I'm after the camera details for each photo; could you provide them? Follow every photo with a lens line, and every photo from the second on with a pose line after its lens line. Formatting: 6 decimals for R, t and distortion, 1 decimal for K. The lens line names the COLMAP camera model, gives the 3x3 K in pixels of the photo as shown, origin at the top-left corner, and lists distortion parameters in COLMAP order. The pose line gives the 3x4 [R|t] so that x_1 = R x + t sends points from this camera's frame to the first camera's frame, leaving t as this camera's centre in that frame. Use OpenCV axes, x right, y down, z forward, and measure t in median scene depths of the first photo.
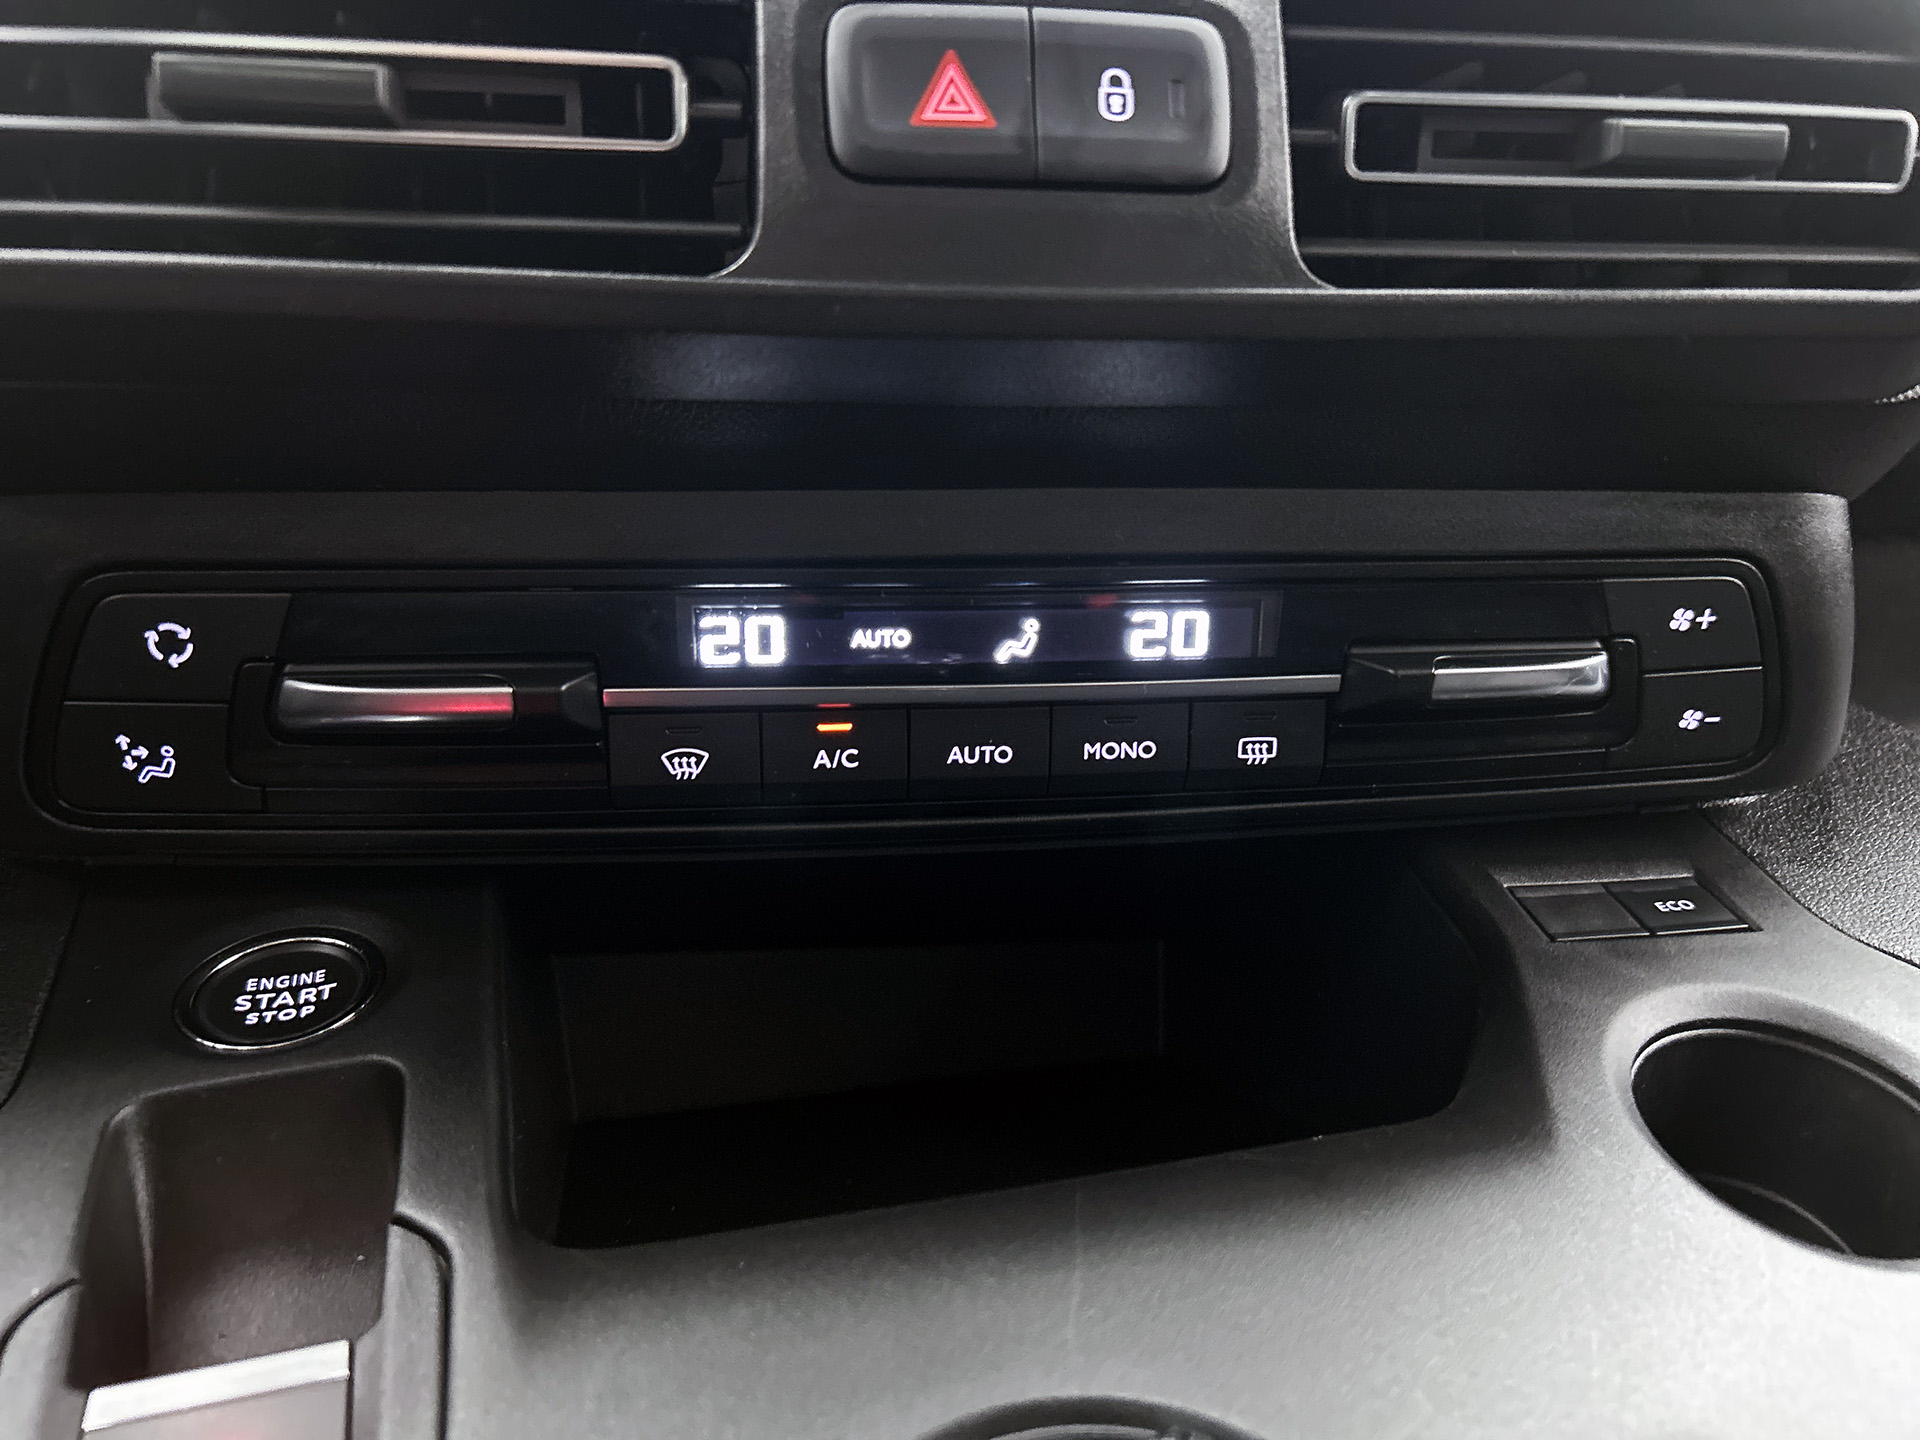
lens RADIAL K [[1456.7, 0, 976.3], [0, 1456.7, 751.5], [0, 0, 1]] dist [0.022812, -0.044374]
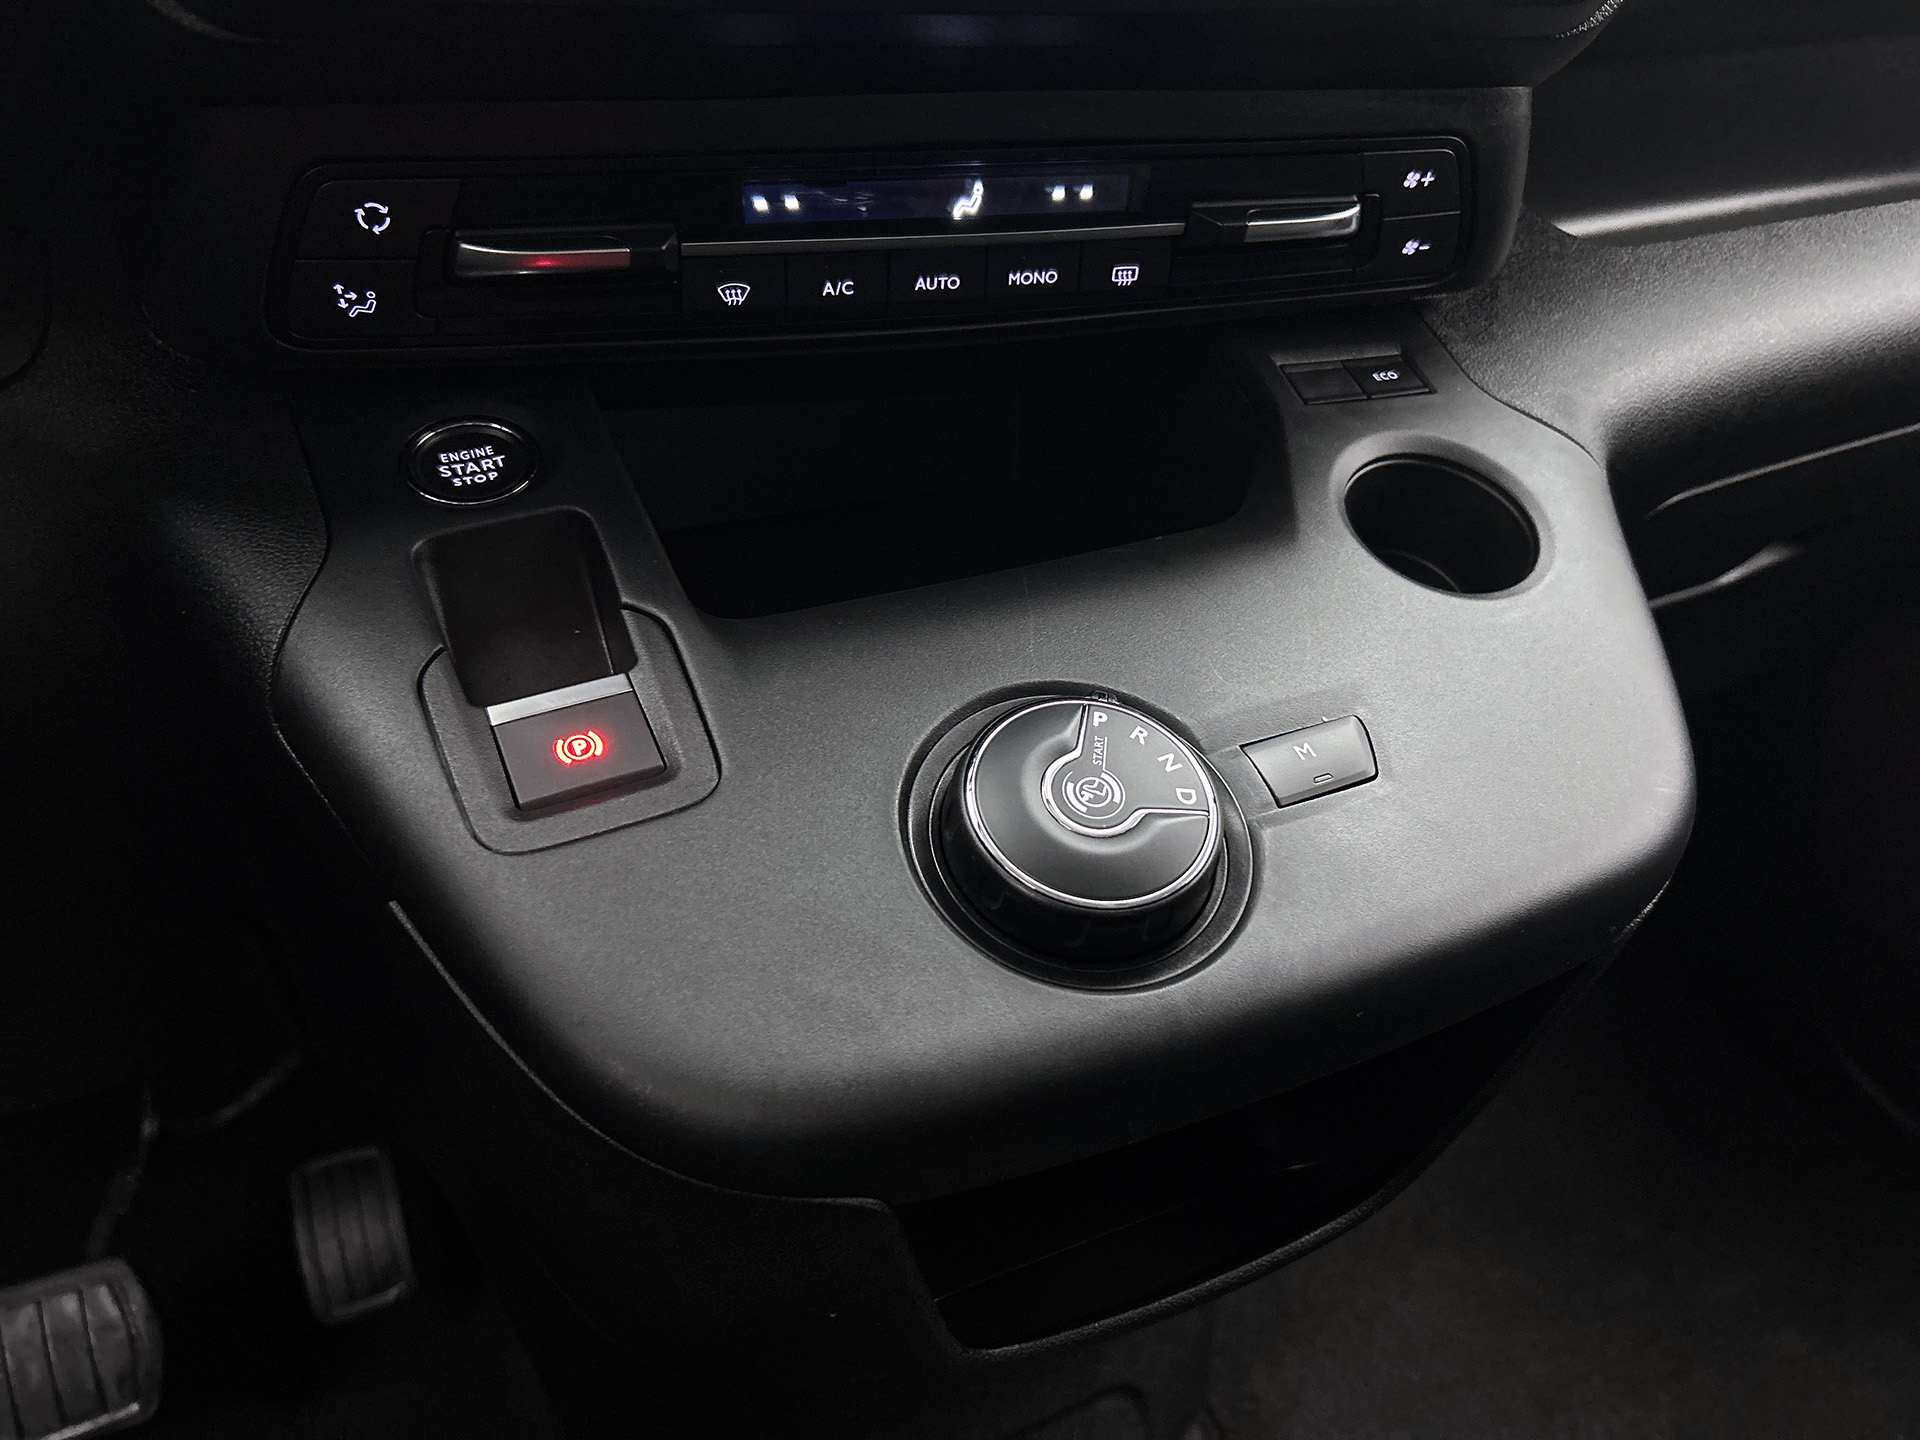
lens RADIAL K [[1456.7, 0, 966.5], [0, 1456.7, 714.4], [0, 0, 1]] dist [0.022812, -0.044374]
pose [[0.987452, -0.053078, 0.148731, -0.209533], [-0.007223, 0.925659, 0.378291, -0.151405], [-0.157753, -0.374619, 0.913660, -0.480906]]
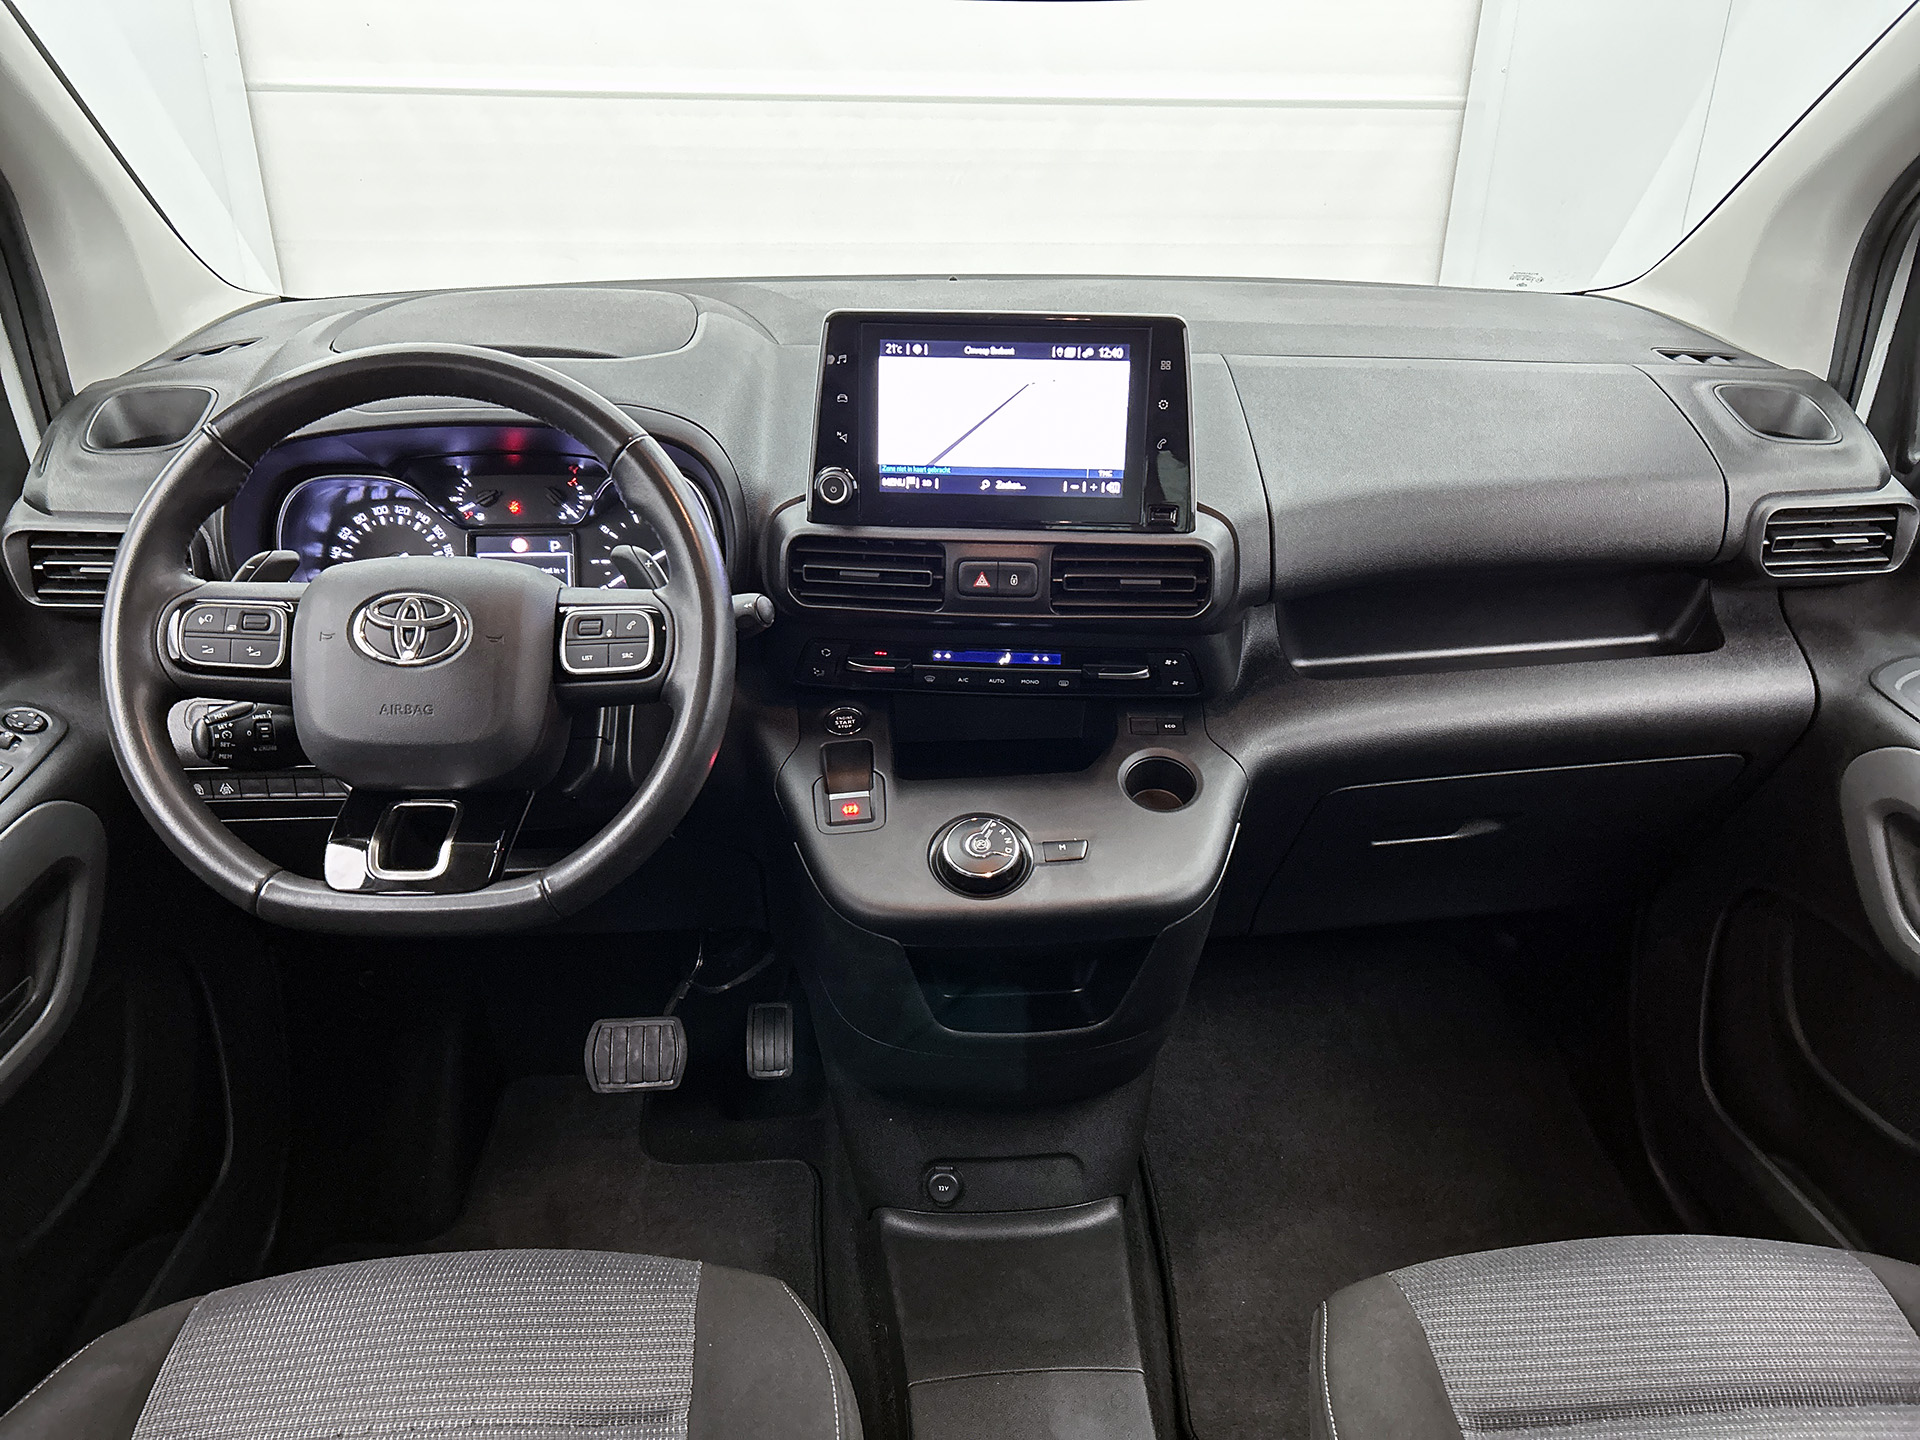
lens RADIAL K [[1456.7, 0, 955.7], [0, 1456.7, 750.2], [0, 0, 1]] dist [0.022812, -0.044374]
pose [[0.977408, 0.102523, -0.184831, 0.720043], [-0.042402, 0.951815, 0.303729, -1.138682], [0.207064, -0.289030, 0.934659, -3.203073]]
